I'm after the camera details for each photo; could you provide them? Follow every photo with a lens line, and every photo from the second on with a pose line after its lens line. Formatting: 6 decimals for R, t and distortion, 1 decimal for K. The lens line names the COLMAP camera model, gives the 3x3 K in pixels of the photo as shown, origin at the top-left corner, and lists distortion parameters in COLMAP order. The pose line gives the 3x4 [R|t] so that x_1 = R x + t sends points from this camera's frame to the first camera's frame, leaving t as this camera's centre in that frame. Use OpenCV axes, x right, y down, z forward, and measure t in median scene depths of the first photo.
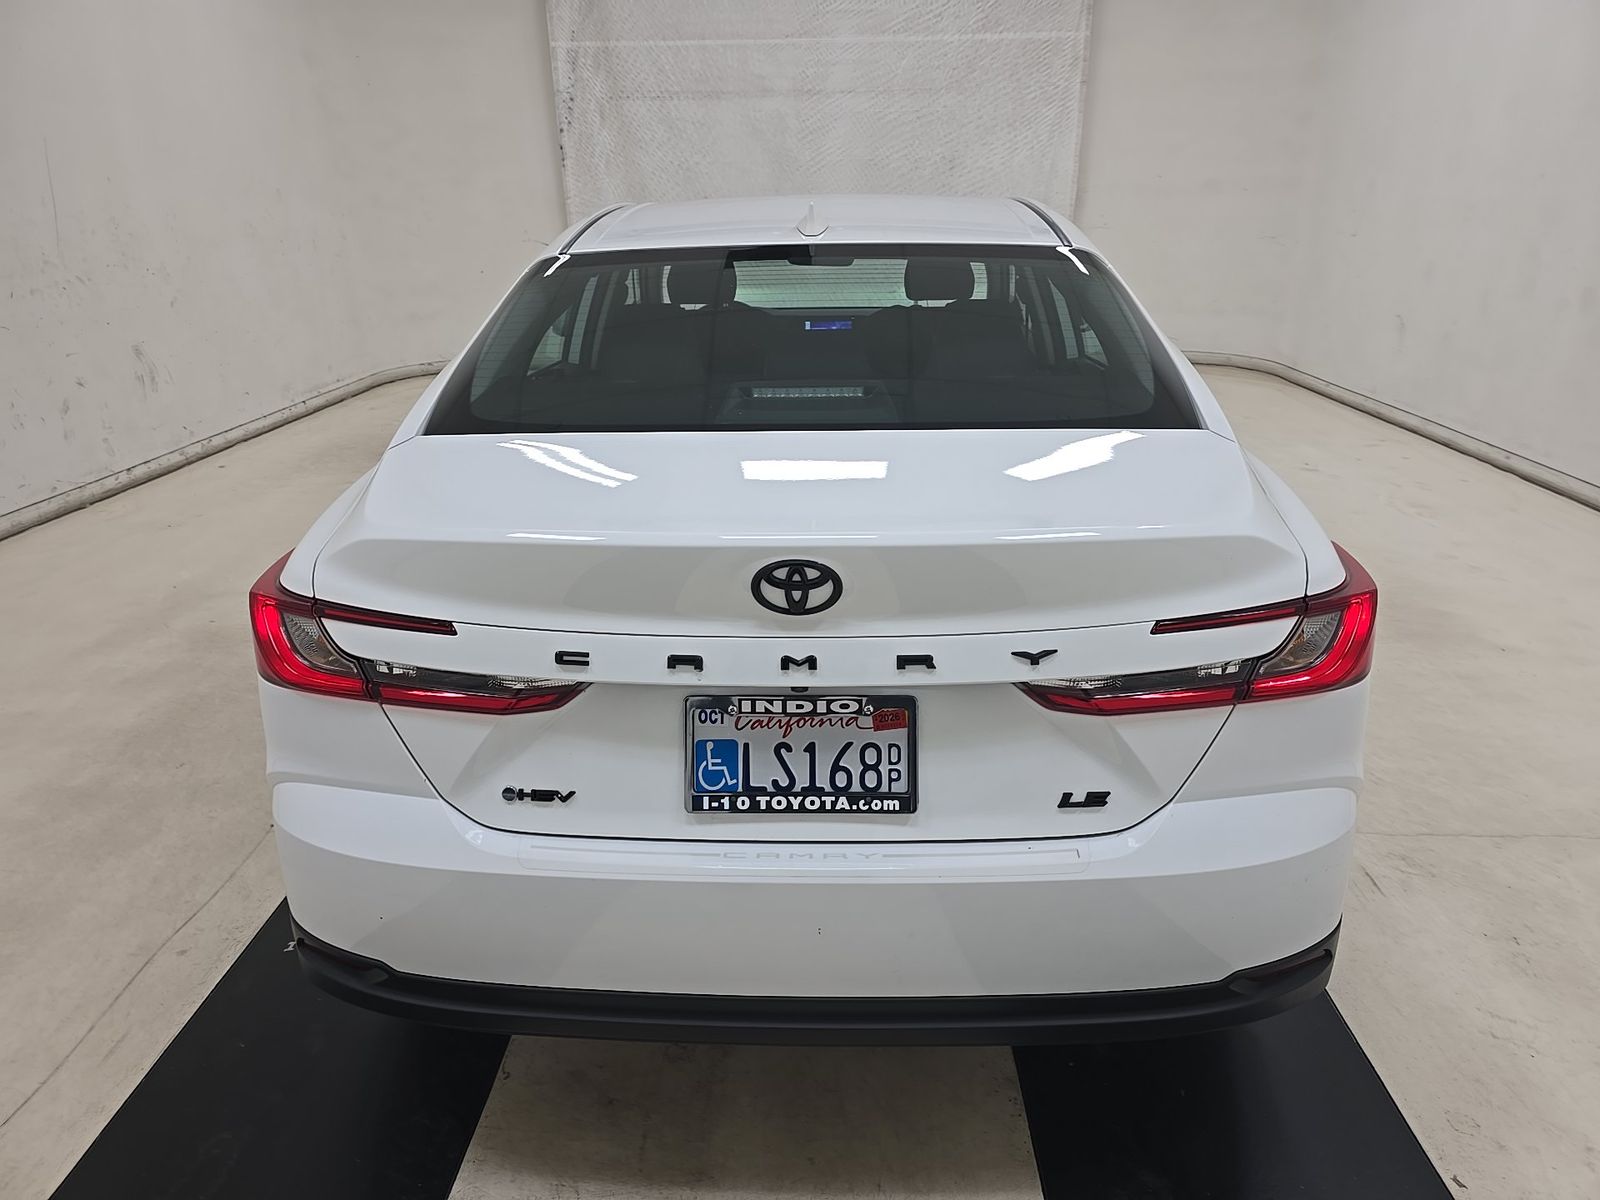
lens RADIAL K [[1100.7, 0, 798.7], [0, 1100.7, 573.5], [0, 0, 1]] dist [0.092950, -0.115999]
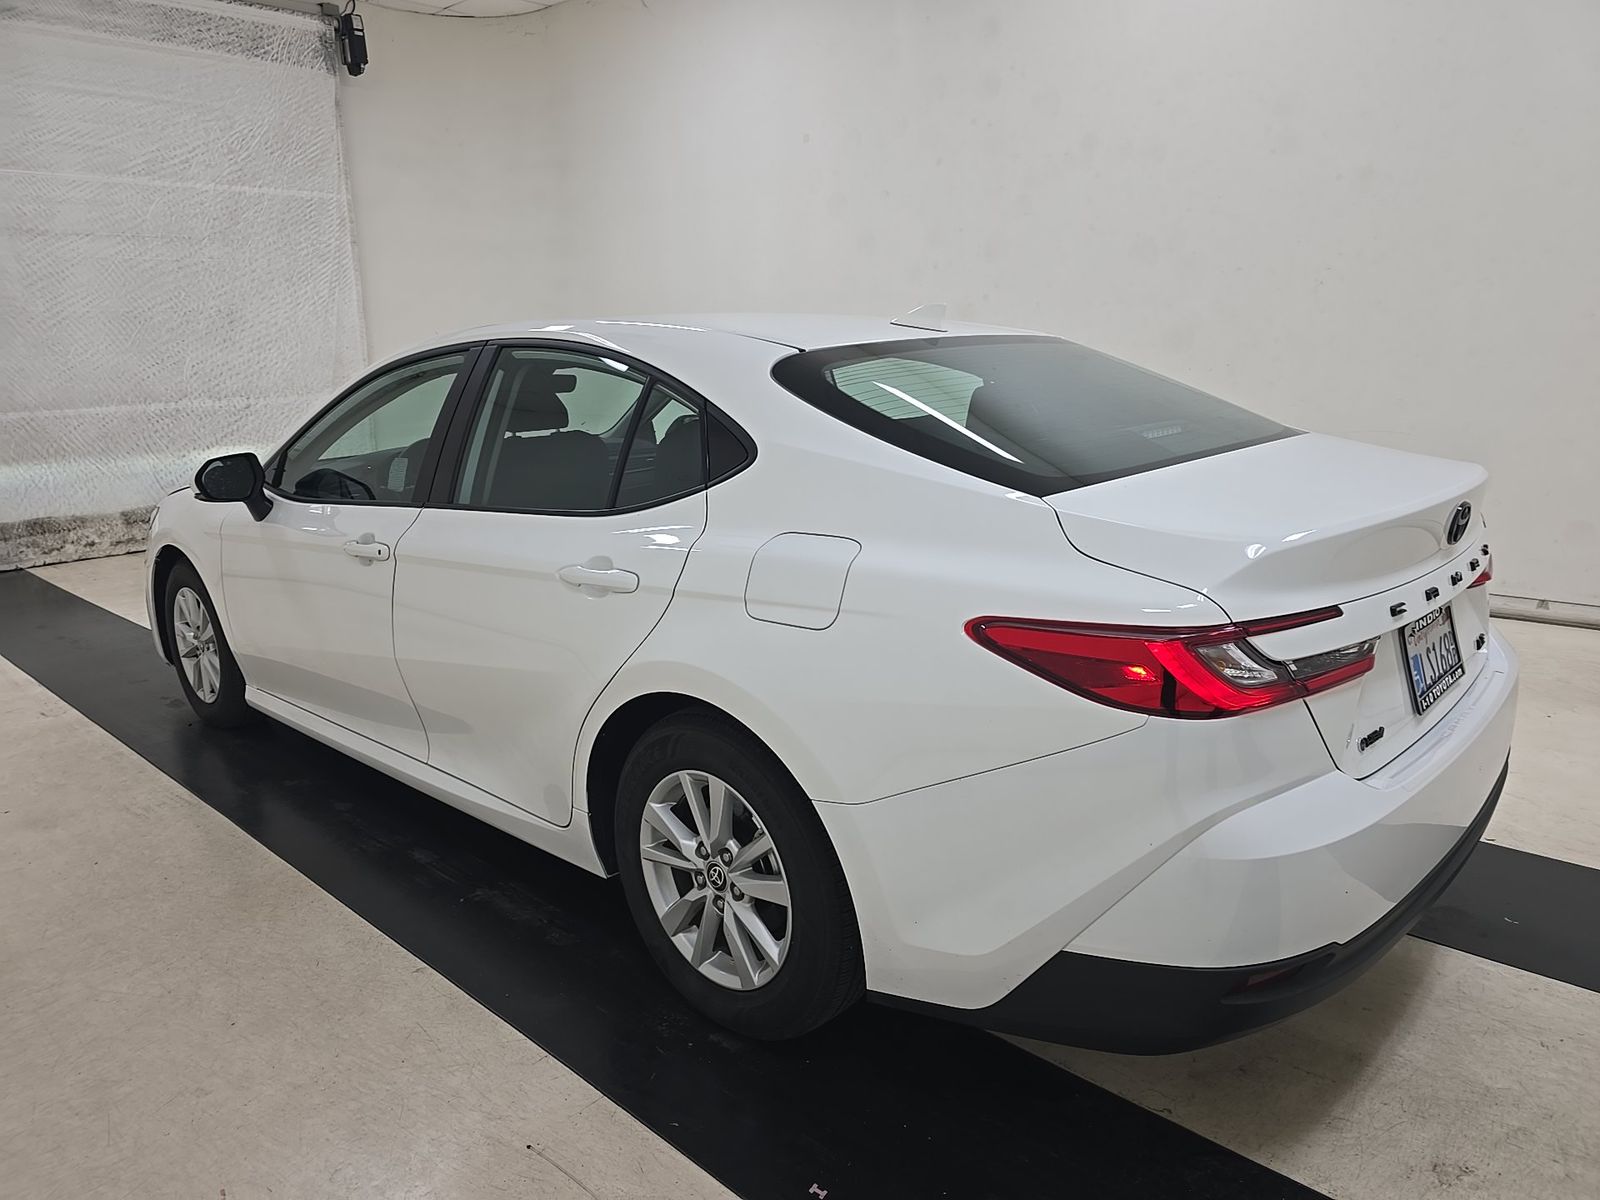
lens RADIAL K [[1075.6, 0, 797.0], [0, 1075.6, 598.3], [0, 0, 1]] dist [0.046988, -0.033728]
pose [[0.661305, -0.182097, 0.727678, -0.254773], [0.267349, 0.963598, -0.001830, -0.018846], [-0.700856, 0.195755, 0.685916, 0.104707]]
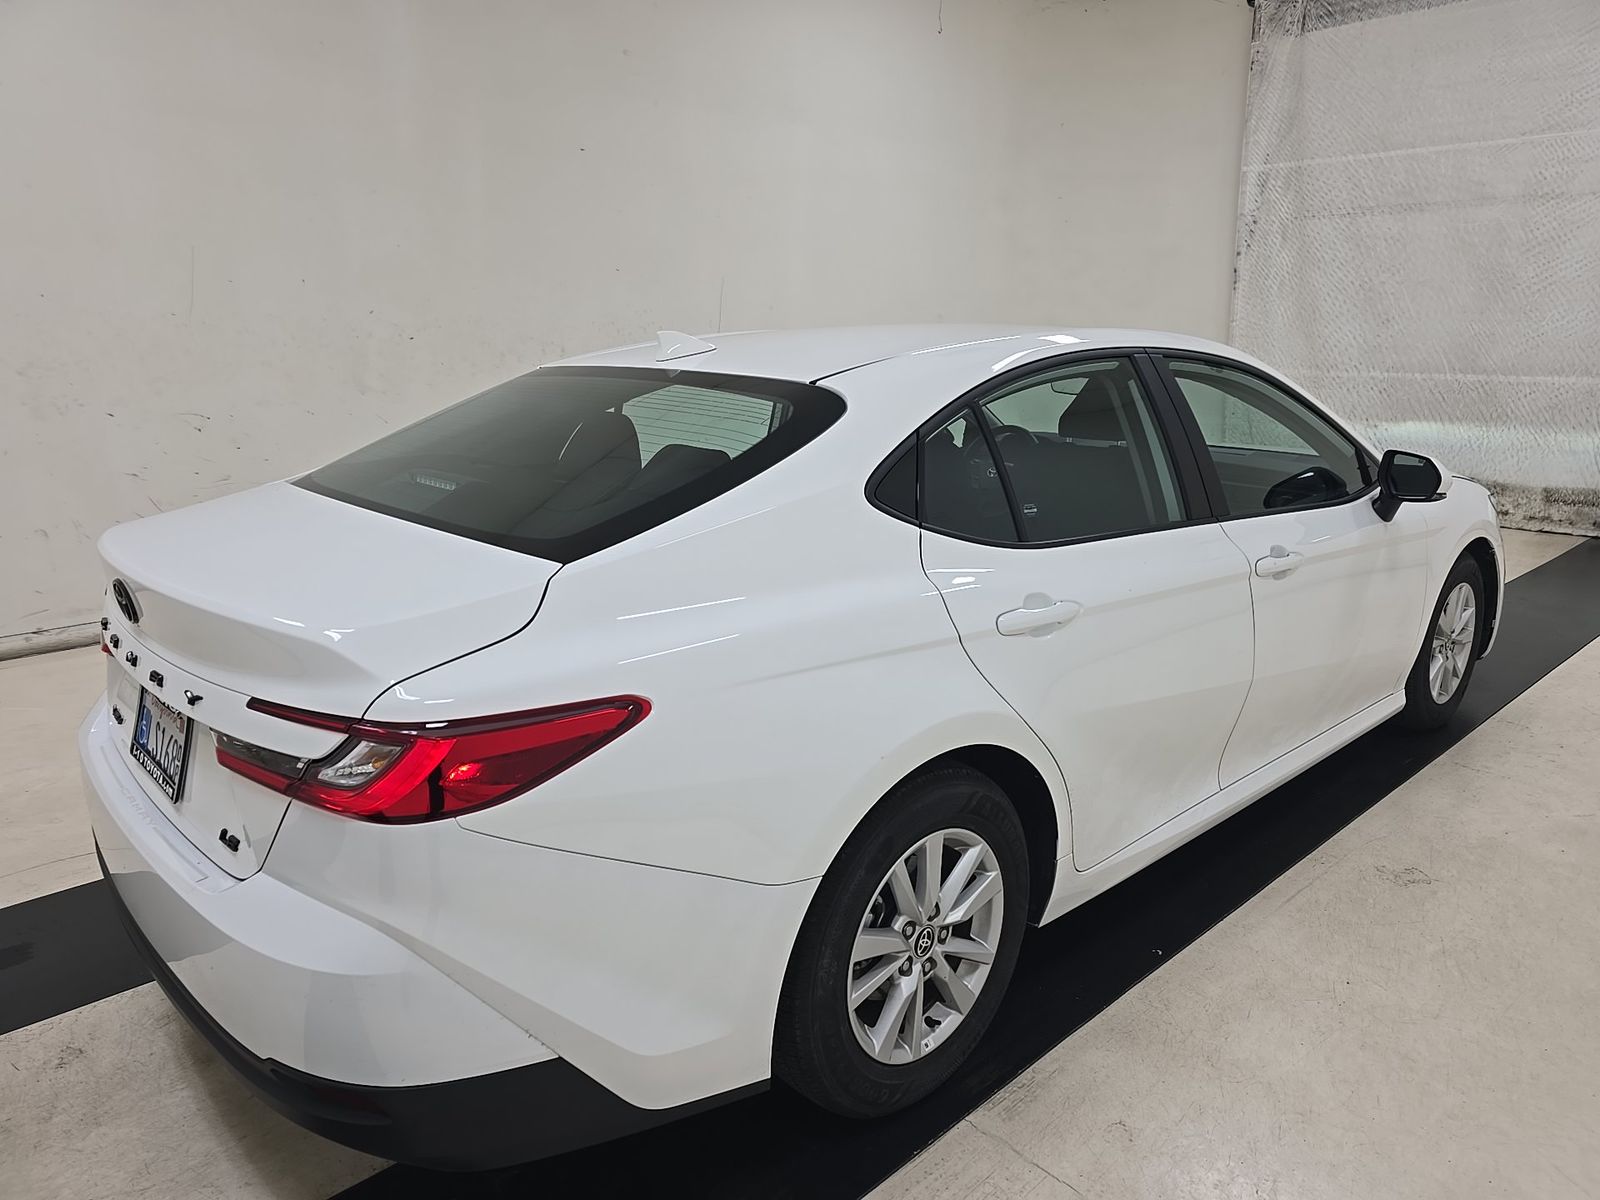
lens RADIAL K [[1075.6, 0, 797.0], [0, 1075.6, 598.3], [0, 0, 1]] dist [0.046988, -0.033728]
pose [[0.698164, 0.189505, -0.690402, 0.237806], [-0.238605, 0.970790, 0.025179, -0.034983], [0.675007, 0.147154, 0.722988, 0.094234]]
